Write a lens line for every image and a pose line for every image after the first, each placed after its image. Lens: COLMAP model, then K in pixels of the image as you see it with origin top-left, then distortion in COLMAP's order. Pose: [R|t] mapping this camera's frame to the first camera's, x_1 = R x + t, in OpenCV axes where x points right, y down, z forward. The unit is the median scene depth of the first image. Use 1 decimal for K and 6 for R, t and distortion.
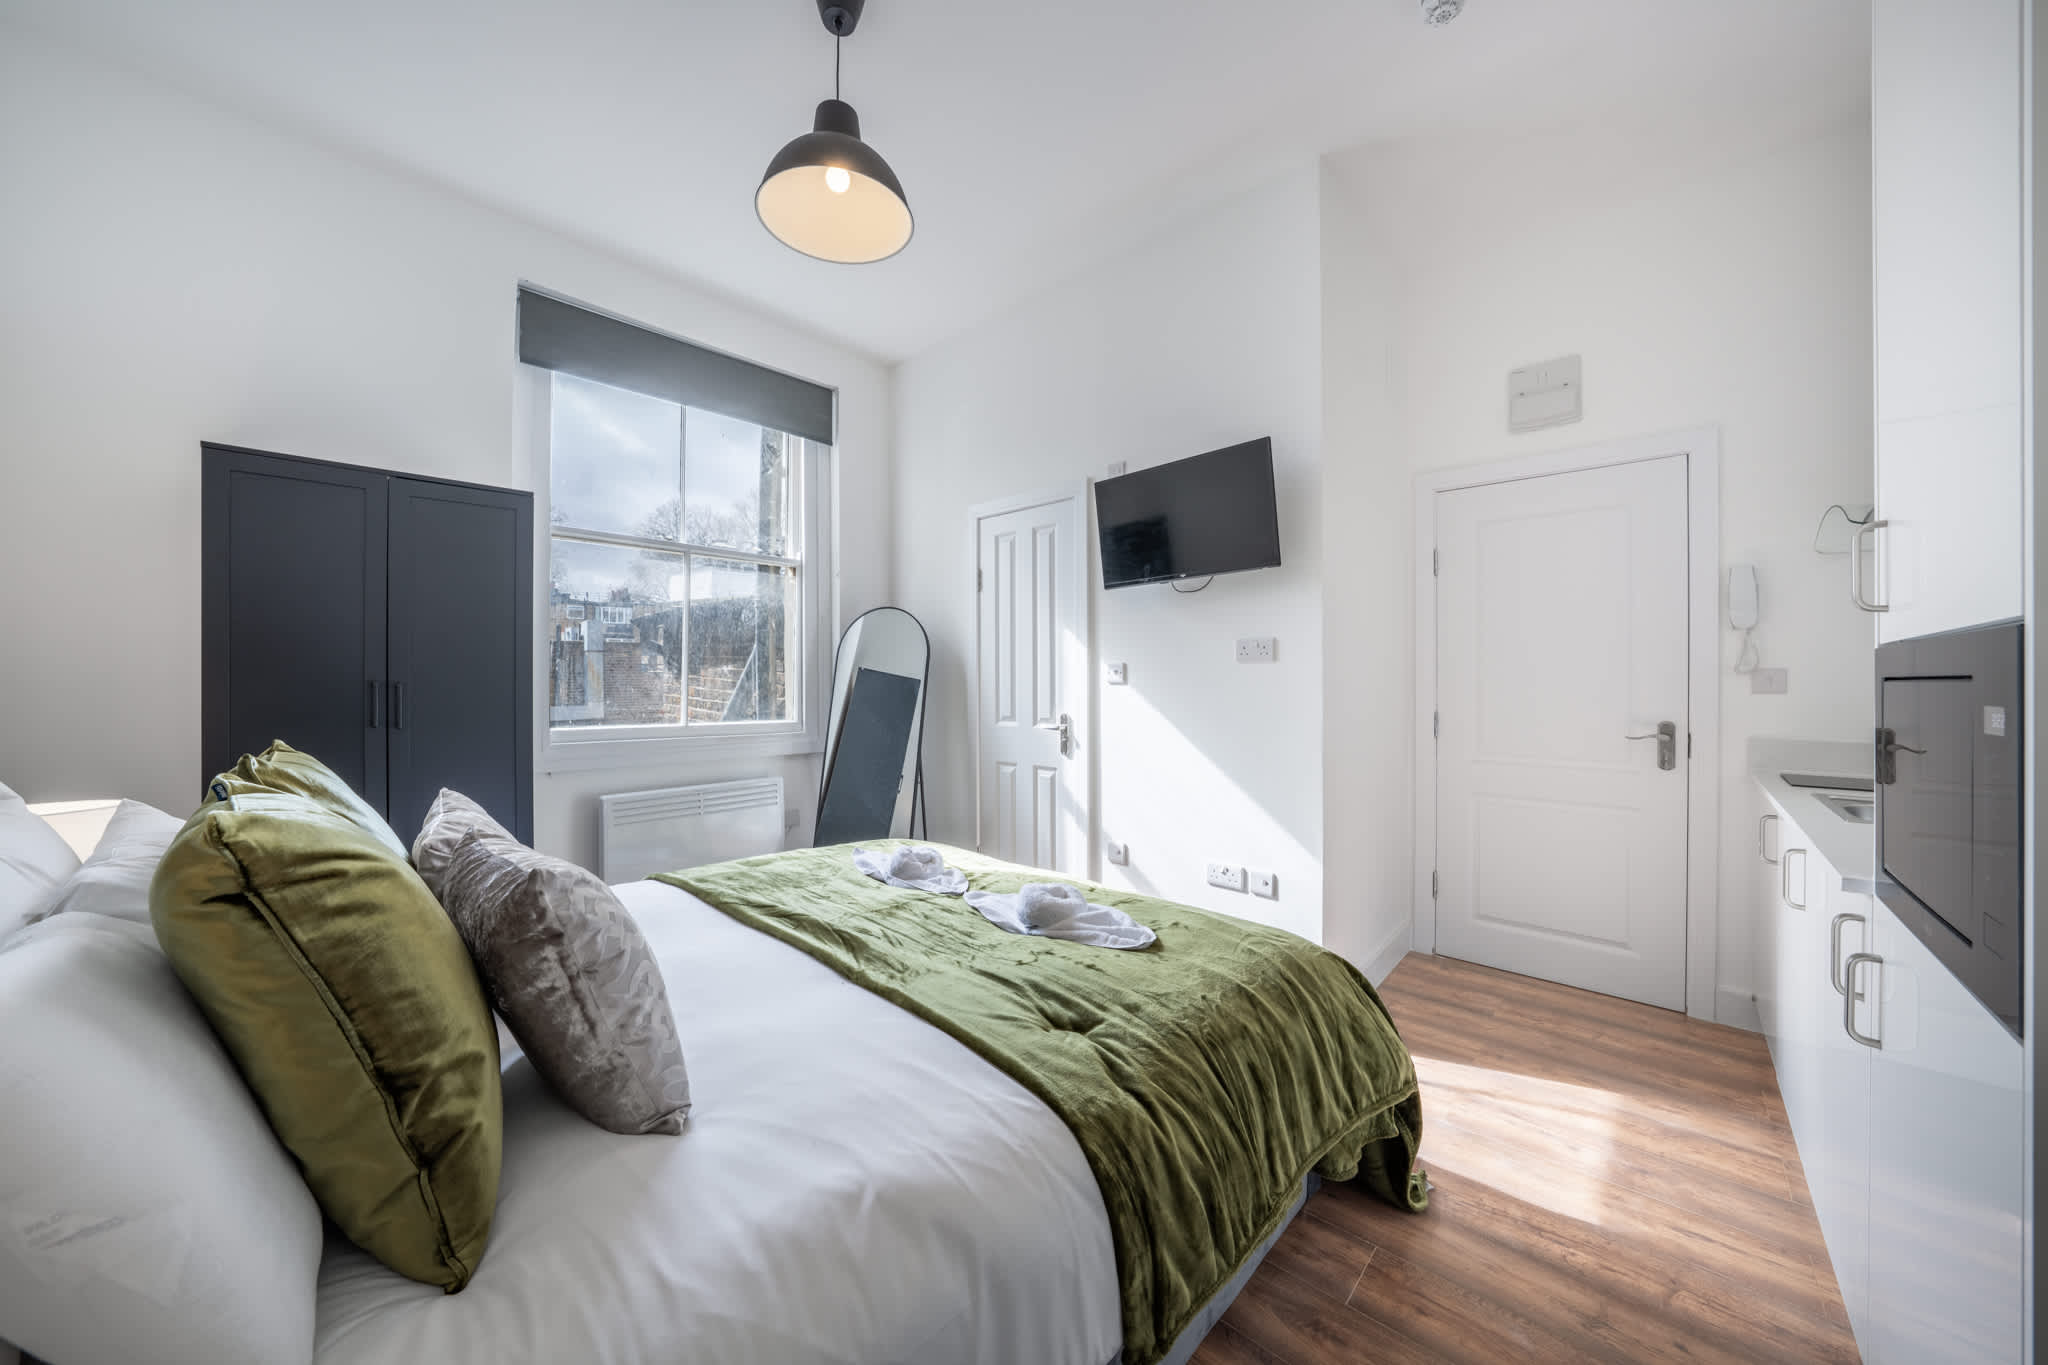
lens RADIAL K [[703.6, 0, 1029.0], [0, 703.6, 672.0], [0, 0, 1]] dist [-0.012123, 0.000052]
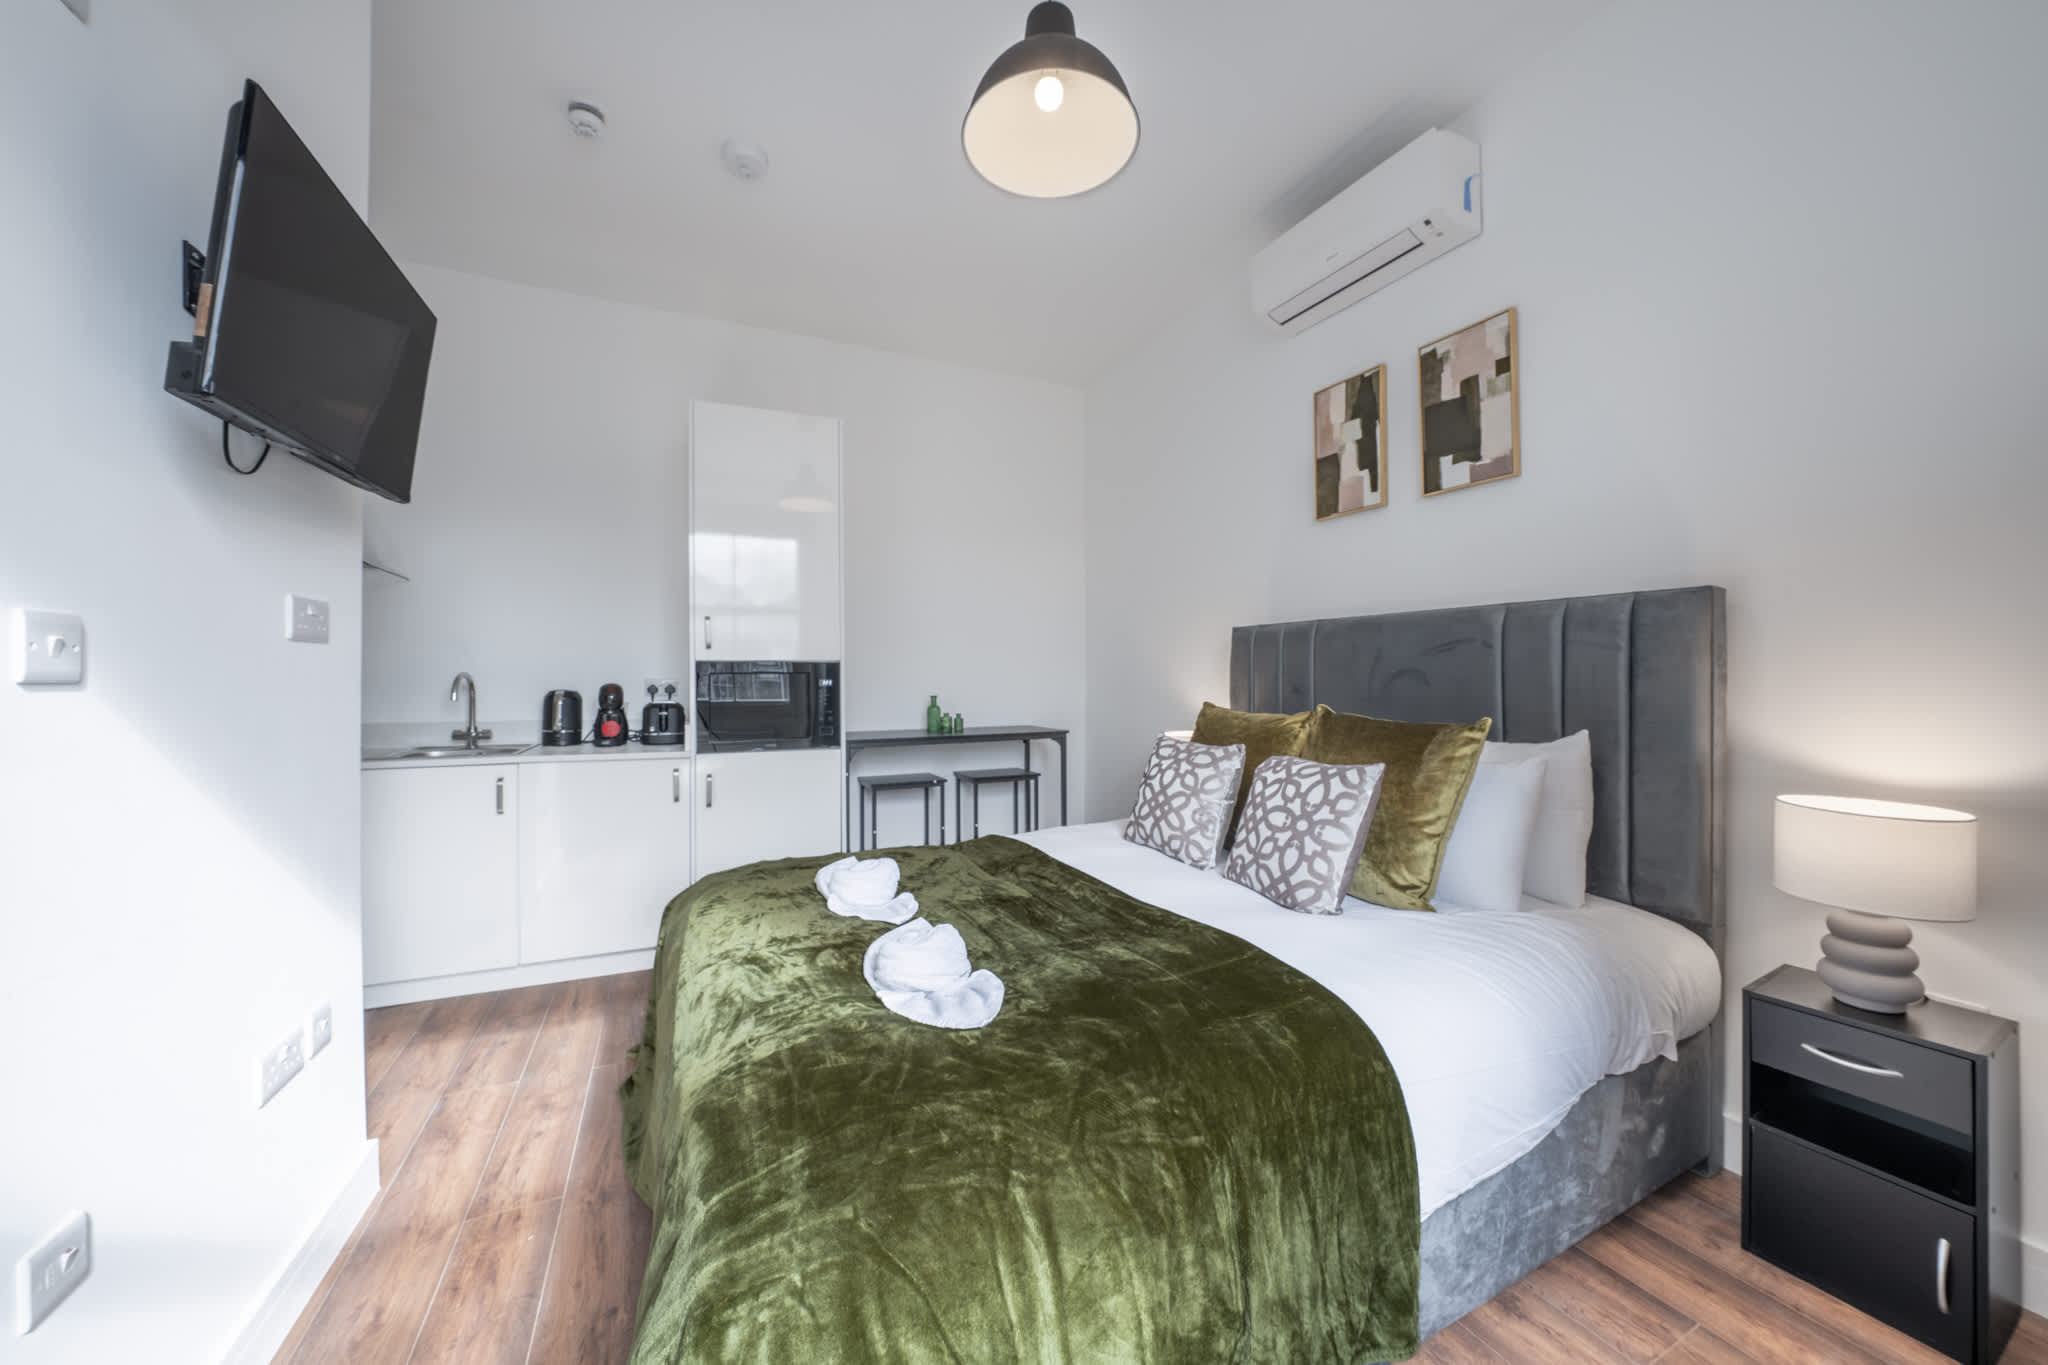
lens RADIAL K [[713.4, 0, 1012.6], [0, 713.4, 671.2], [0, 0, 1]] dist [-0.021876, 0.000040]
pose [[-0.921763, 0.003389, 0.387740, -0.354277], [-0.001357, 0.999927, -0.011966, 0.012136], [-0.387752, -0.011556, -0.921691, 1.117771]]
